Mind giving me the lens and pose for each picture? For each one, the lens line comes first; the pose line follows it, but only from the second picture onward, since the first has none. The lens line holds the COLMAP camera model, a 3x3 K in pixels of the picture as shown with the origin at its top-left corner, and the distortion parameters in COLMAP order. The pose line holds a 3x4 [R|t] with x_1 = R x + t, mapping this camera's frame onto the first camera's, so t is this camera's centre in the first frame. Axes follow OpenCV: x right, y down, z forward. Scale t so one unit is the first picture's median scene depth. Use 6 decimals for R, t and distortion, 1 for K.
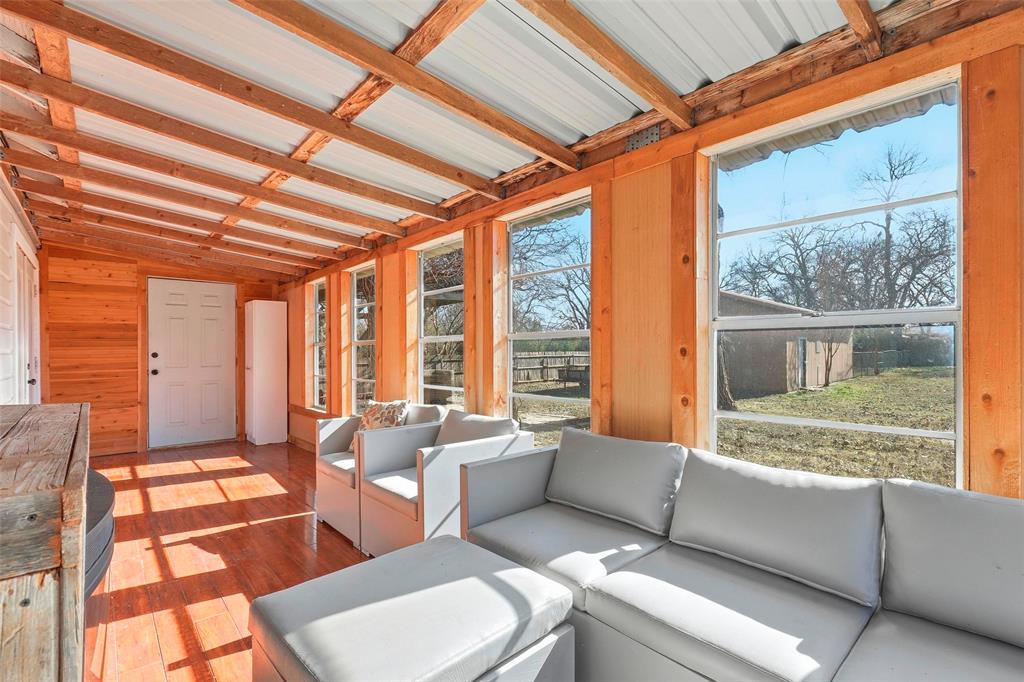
lens RADIAL K [[465.9, 0, 513.7], [0, 465.9, 347.2], [0, 0, 1]] dist [-0.002925, -0.000304]
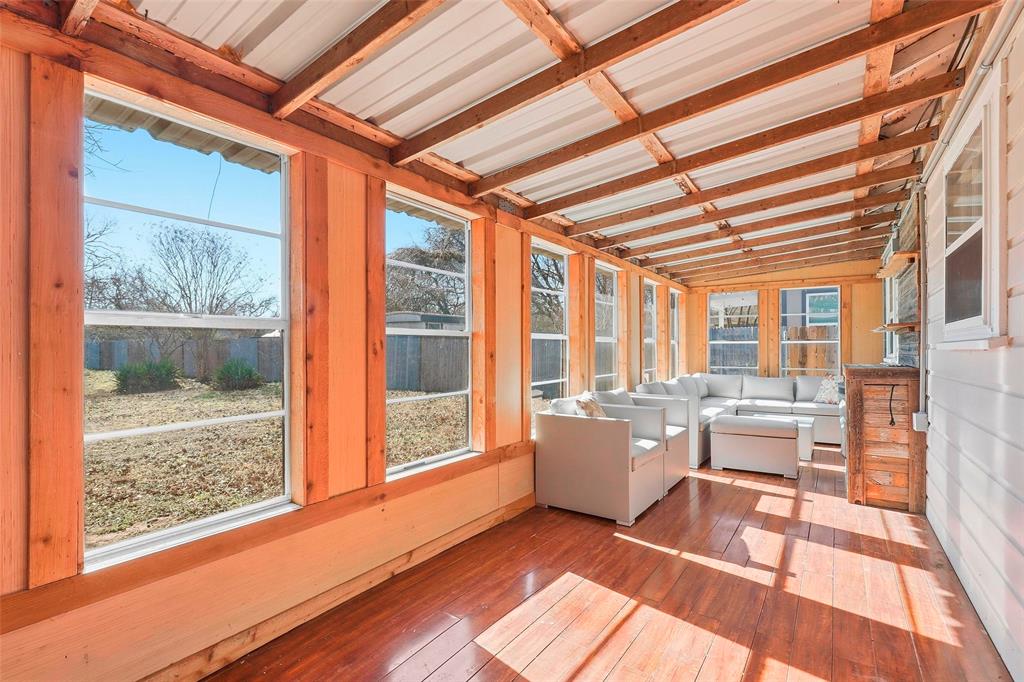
lens RADIAL K [[465.9, 0, 513.7], [0, 465.9, 347.2], [0, 0, 1]] dist [-0.002925, -0.000304]
pose [[-0.229739, 0.010810, 0.973192, -1.415533], [0.002280, 0.999942, -0.010569, 0.022688], [-0.973250, -0.000209, -0.229750, 1.594670]]
